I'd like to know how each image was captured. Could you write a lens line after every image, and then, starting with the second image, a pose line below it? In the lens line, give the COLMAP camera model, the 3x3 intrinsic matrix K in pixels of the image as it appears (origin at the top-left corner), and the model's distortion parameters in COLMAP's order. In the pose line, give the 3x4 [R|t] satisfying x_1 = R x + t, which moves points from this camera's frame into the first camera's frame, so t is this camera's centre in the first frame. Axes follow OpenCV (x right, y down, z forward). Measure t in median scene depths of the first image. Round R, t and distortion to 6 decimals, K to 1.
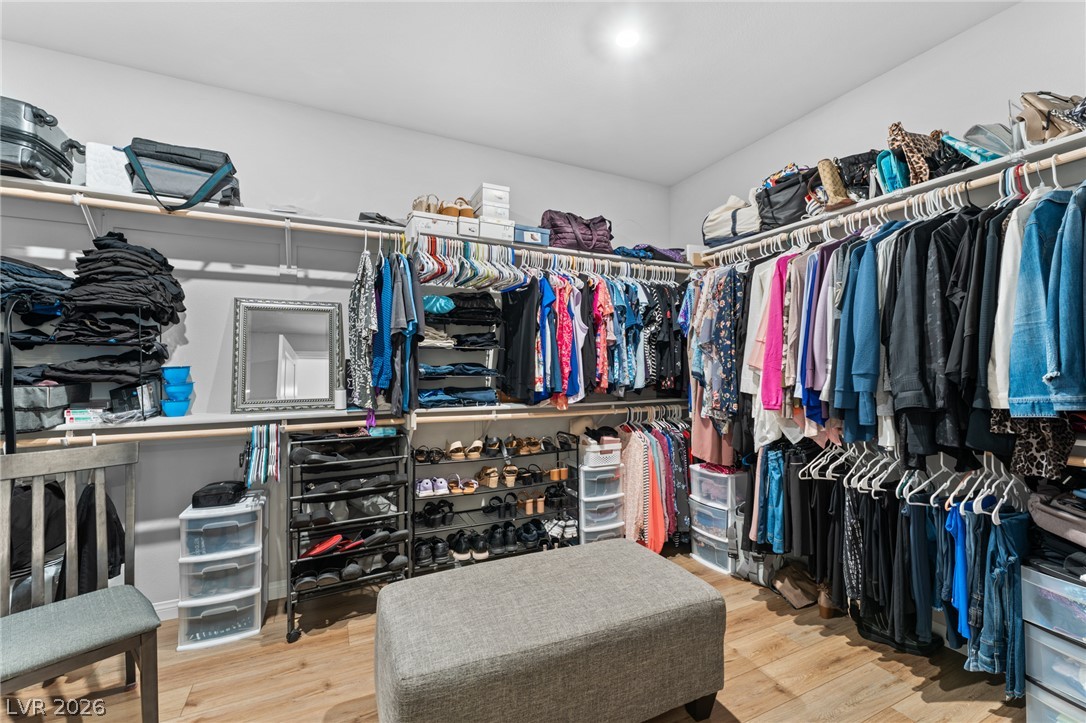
lens RADIAL K [[453.6, 0, 542.7], [0, 453.6, 360.9], [0, 0, 1]] dist [0.000052, -0.000091]
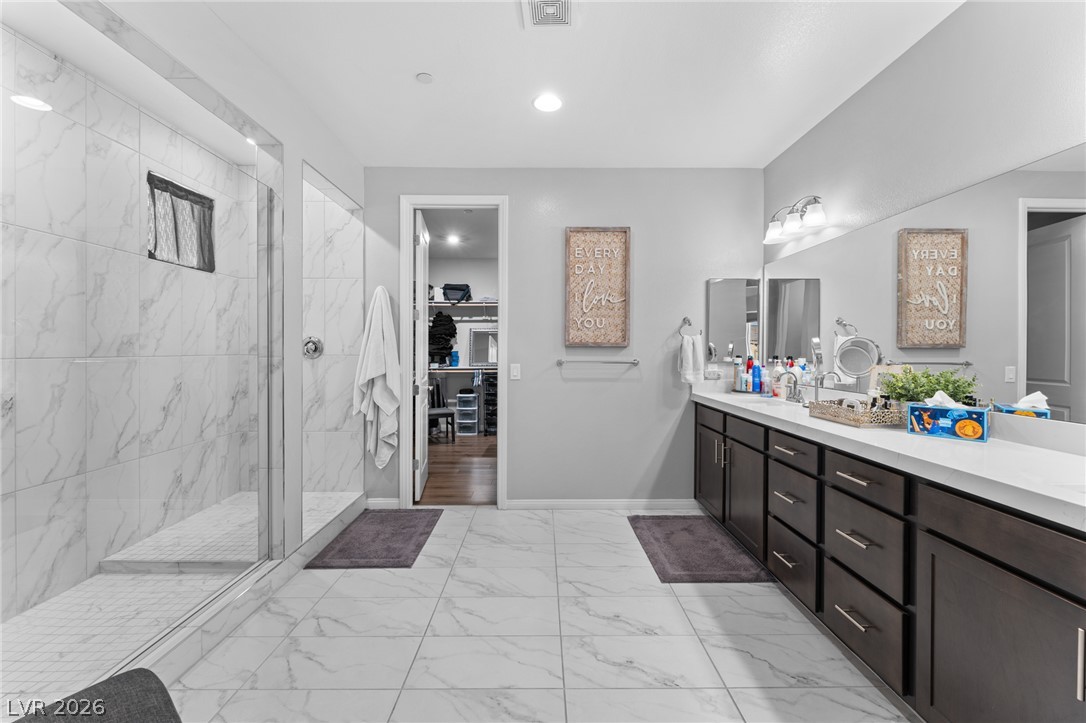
lens RADIAL K [[437.0, 0, 544.5], [0, 437.0, 354.9], [0, 0, 1]] dist [0.000317, -0.000012]
pose [[0.907009, 0.010064, -0.420991, 1.133914], [0.002932, 0.999539, 0.030212, -0.055891], [0.421101, -0.028637, 0.906562, -1.628275]]
